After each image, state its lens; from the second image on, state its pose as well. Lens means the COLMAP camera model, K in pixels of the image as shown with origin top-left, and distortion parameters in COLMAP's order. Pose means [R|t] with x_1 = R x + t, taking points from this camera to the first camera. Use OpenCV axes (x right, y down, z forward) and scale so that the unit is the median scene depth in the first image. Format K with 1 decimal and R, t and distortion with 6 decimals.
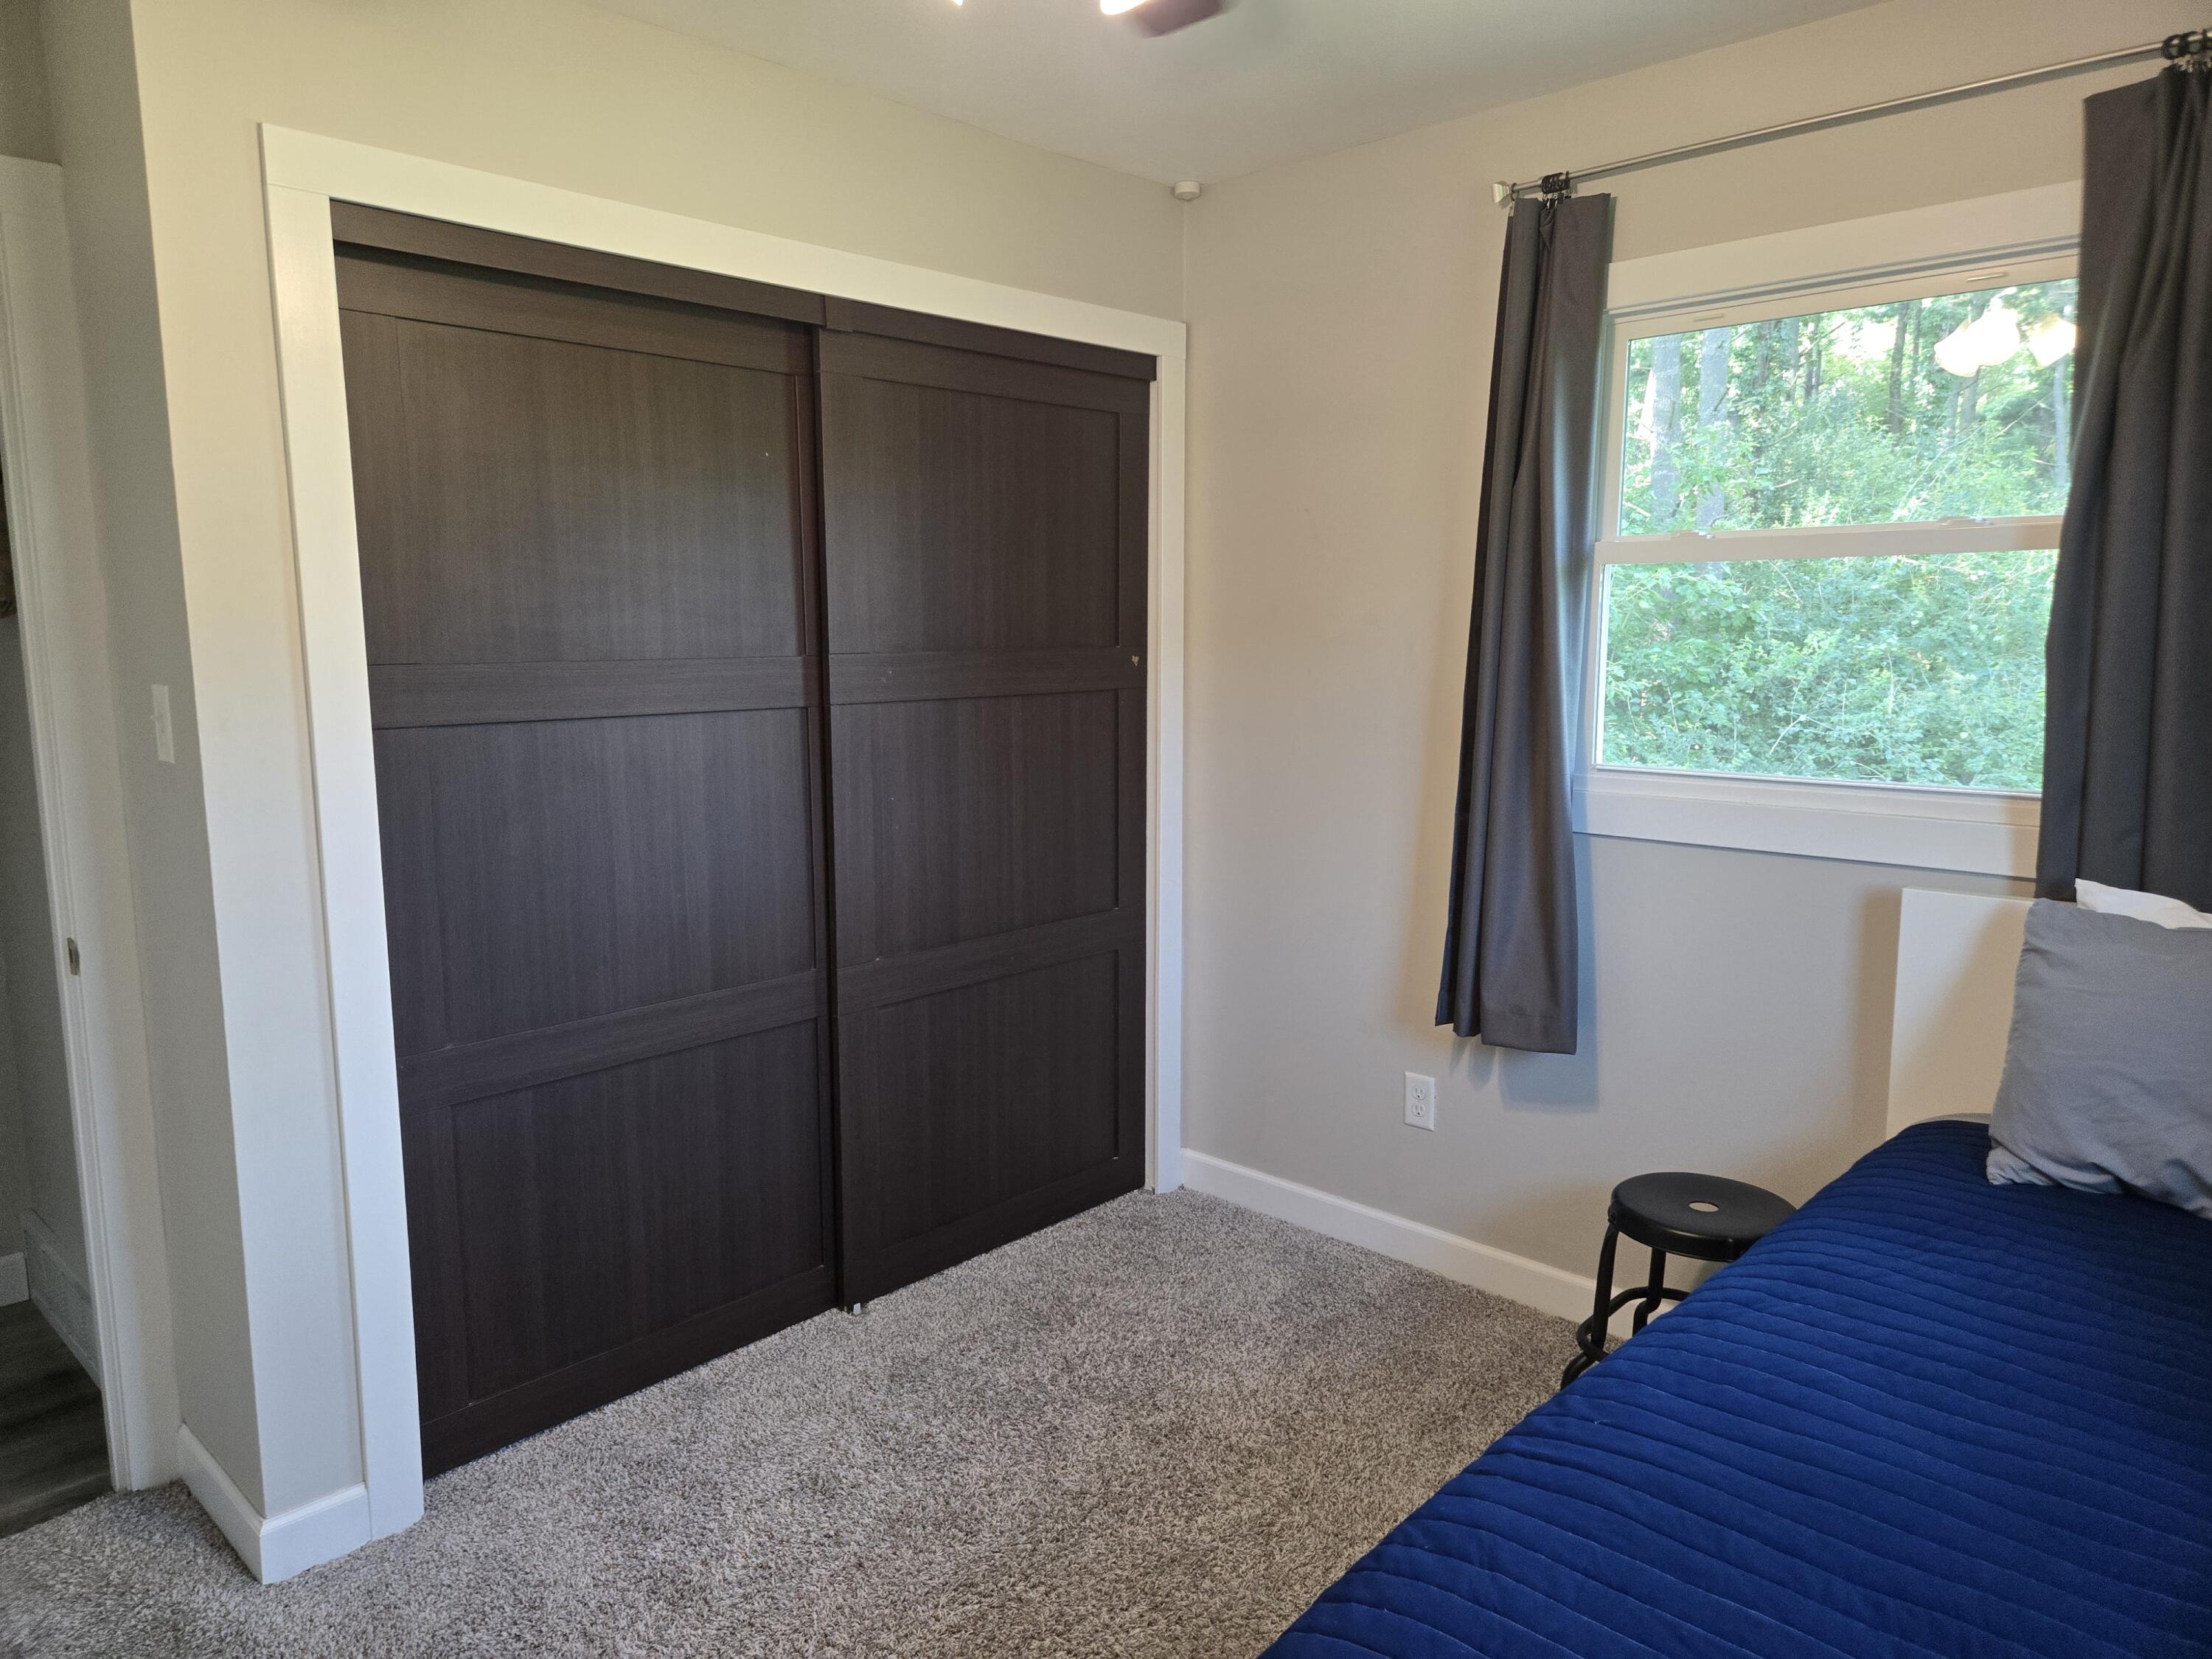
lens RADIAL K [[1490.6, 0, 1089.1], [0, 1490.6, 838.0], [0, 0, 1]] dist [0.050653, -0.034516]
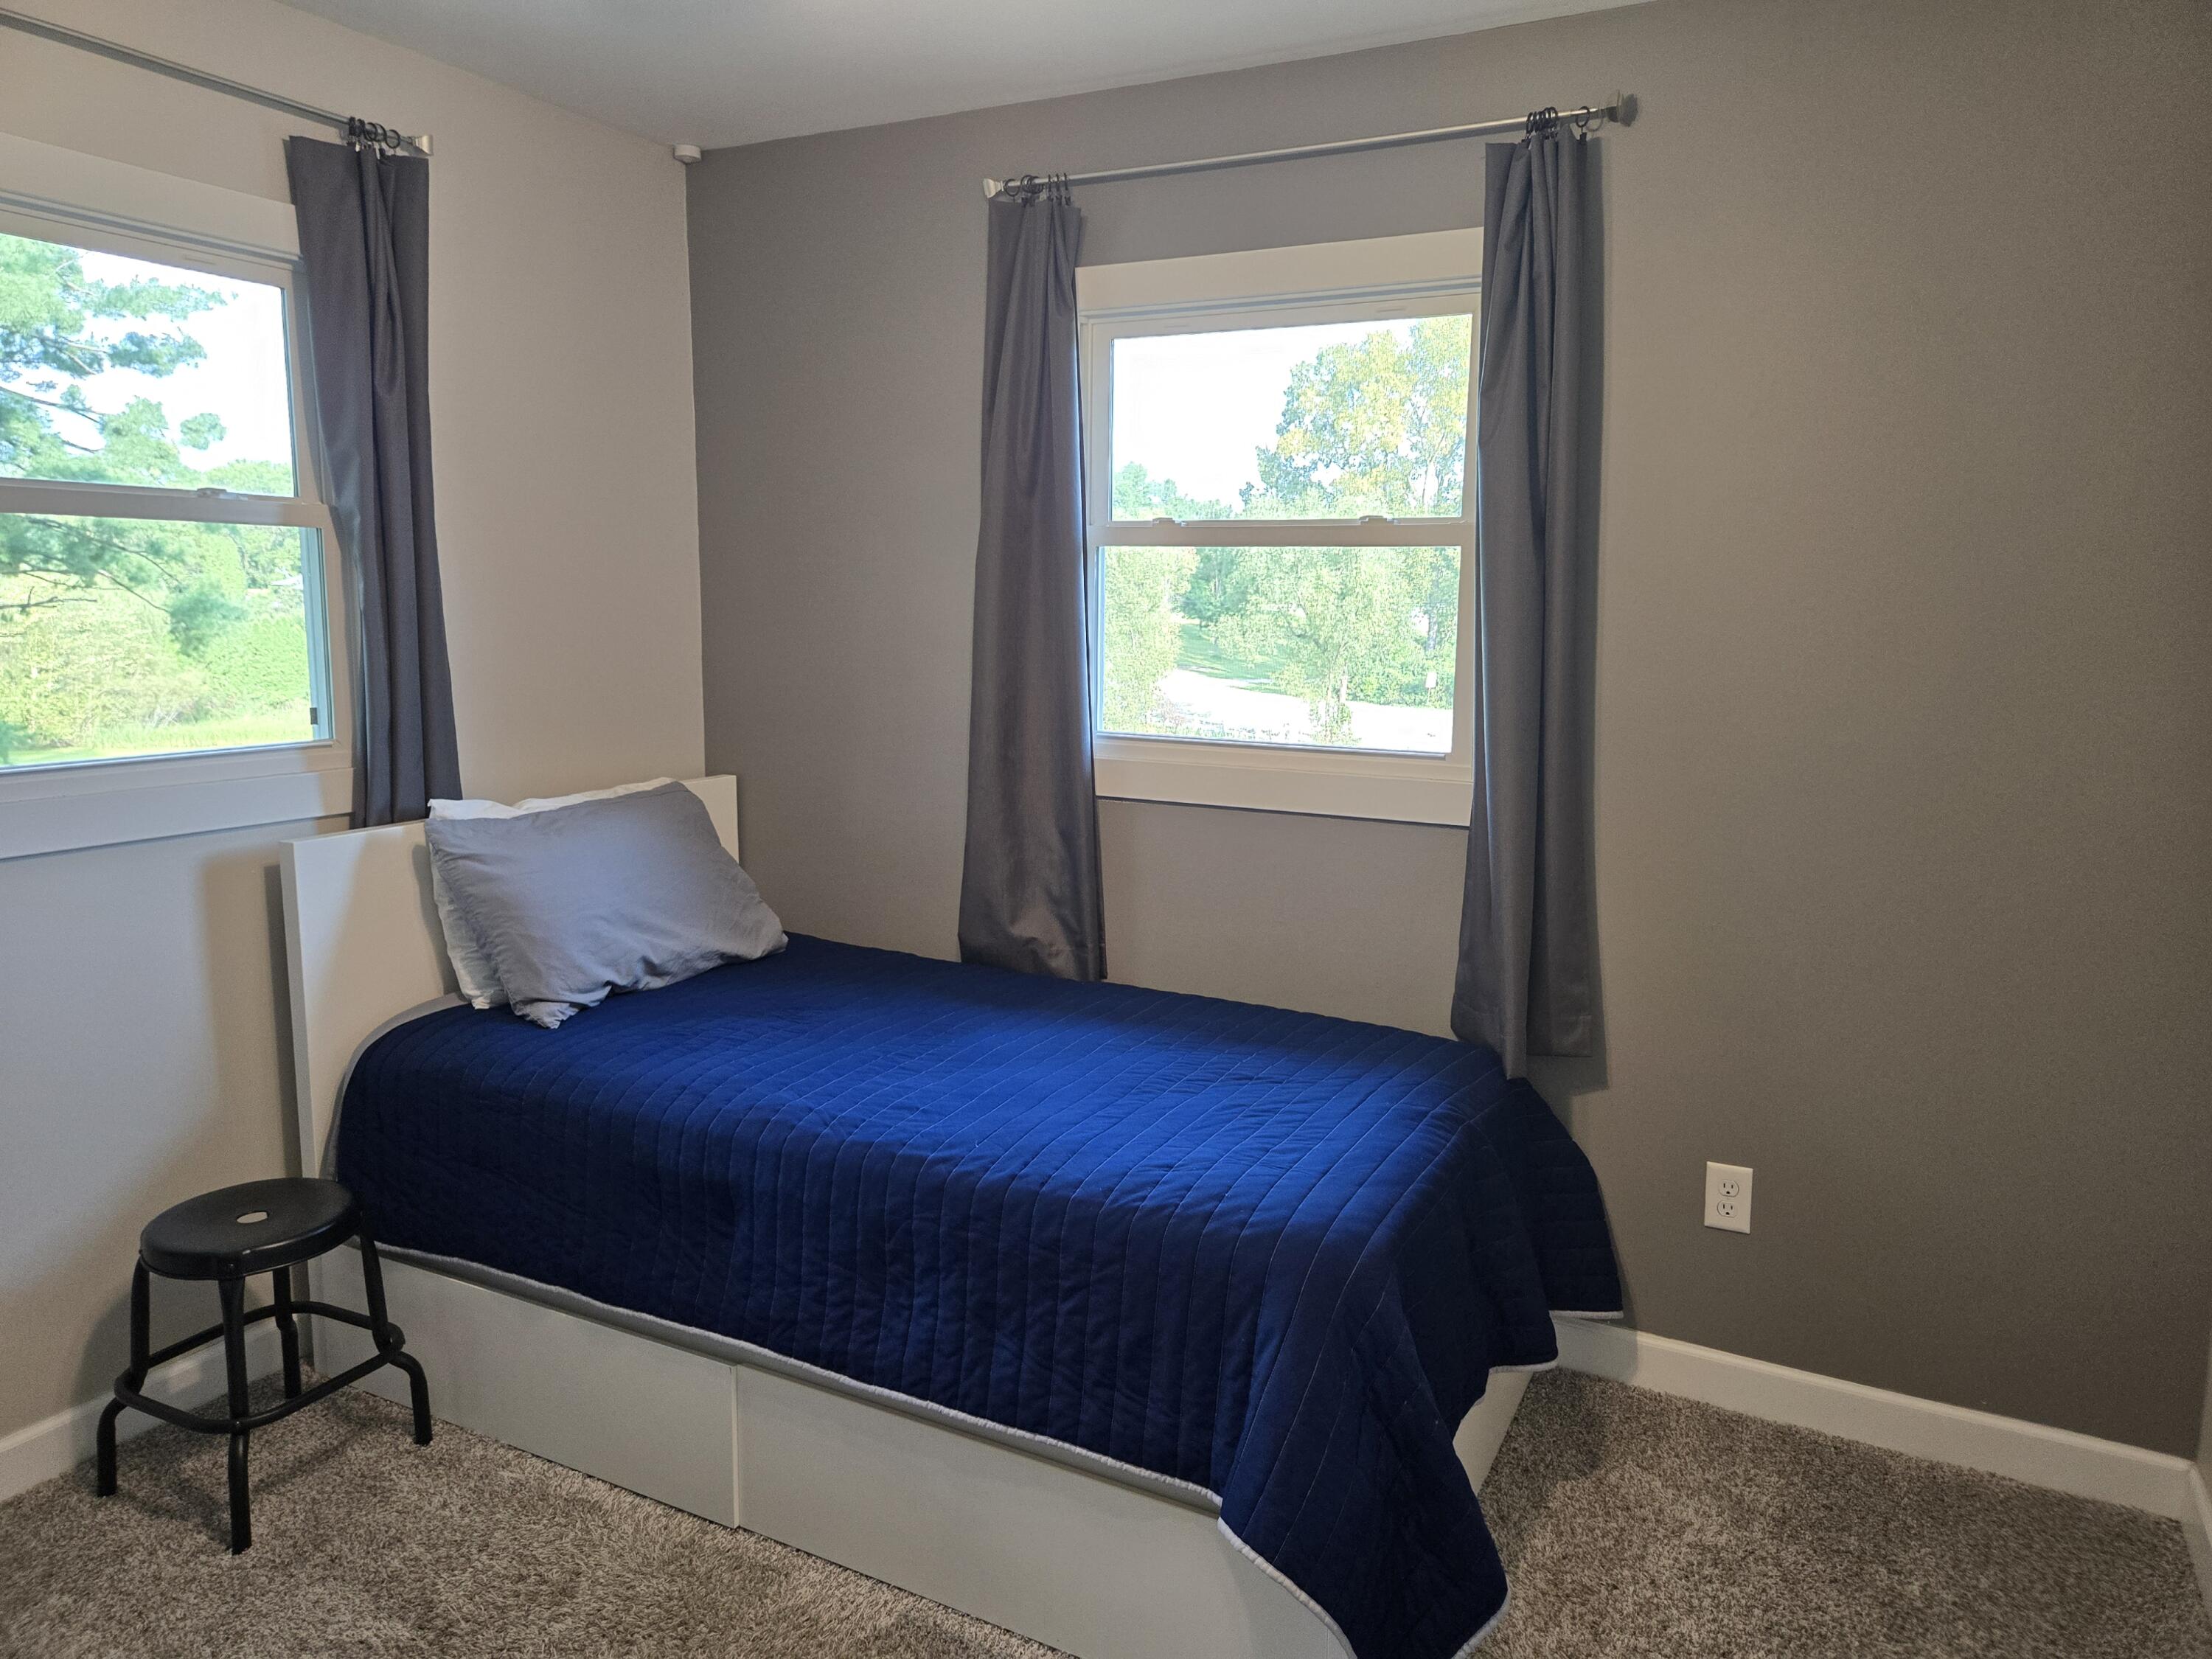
lens RADIAL K [[1490.6, 0, 1089.1], [0, 1490.6, 838.0], [0, 0, 1]] dist [0.050653, -0.034516]
pose [[-0.271534, -0.167609, 0.947722, -0.716979], [0.108350, 0.973135, 0.203147, -0.141985], [-0.956310, 0.157847, -0.246079, 0.817156]]
